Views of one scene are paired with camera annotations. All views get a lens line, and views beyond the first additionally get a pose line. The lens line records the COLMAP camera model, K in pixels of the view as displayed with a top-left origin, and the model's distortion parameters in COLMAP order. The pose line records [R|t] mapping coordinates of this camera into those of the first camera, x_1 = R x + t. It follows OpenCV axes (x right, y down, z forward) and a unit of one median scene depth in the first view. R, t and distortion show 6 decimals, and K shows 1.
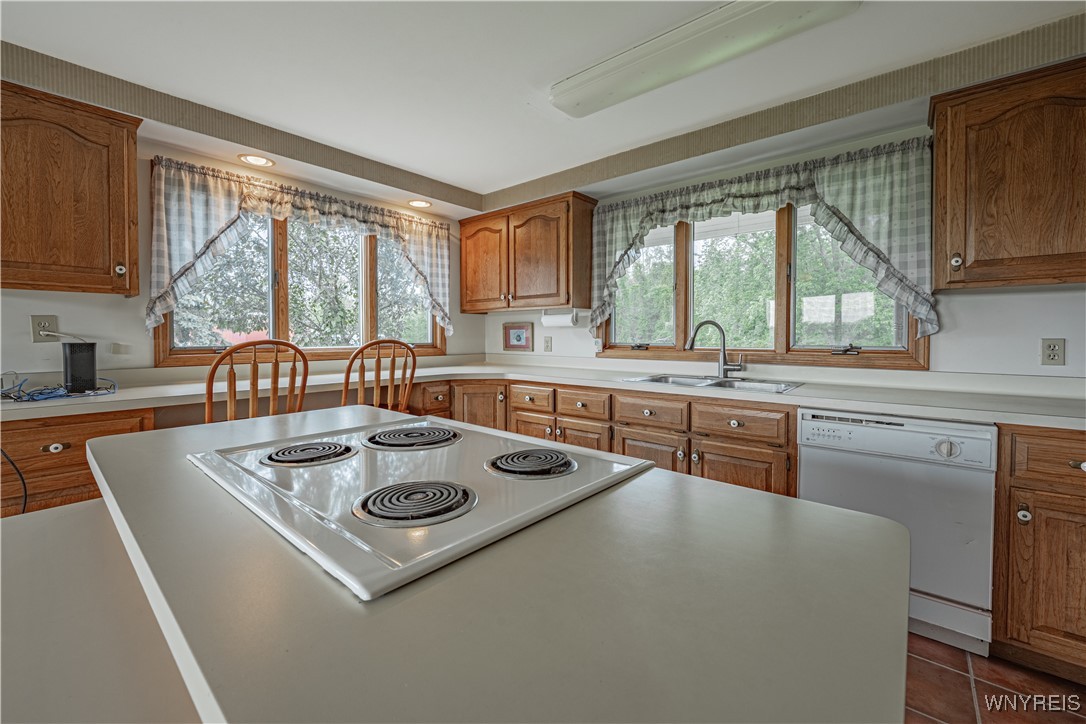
lens RADIAL K [[439.9, 0, 543.2], [0, 439.9, 340.3], [0, 0, 1]] dist [0.000917, 0.000155]
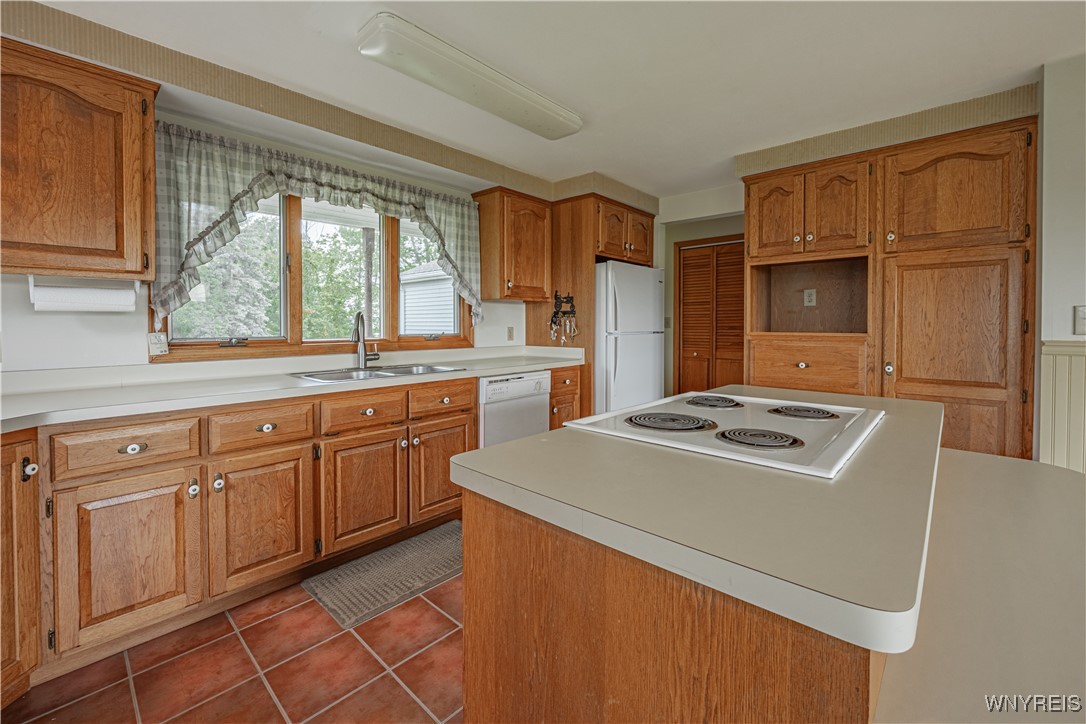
lens RADIAL K [[446.9, 0, 542.9], [0, 446.9, 325.5], [0, 0, 1]] dist [0.000112, 0.000037]
pose [[0.042608, -0.002893, 0.999088, -0.527088], [0.016562, 0.999860, 0.002189, -0.007604], [-0.998955, 0.016453, 0.042650, 0.477674]]
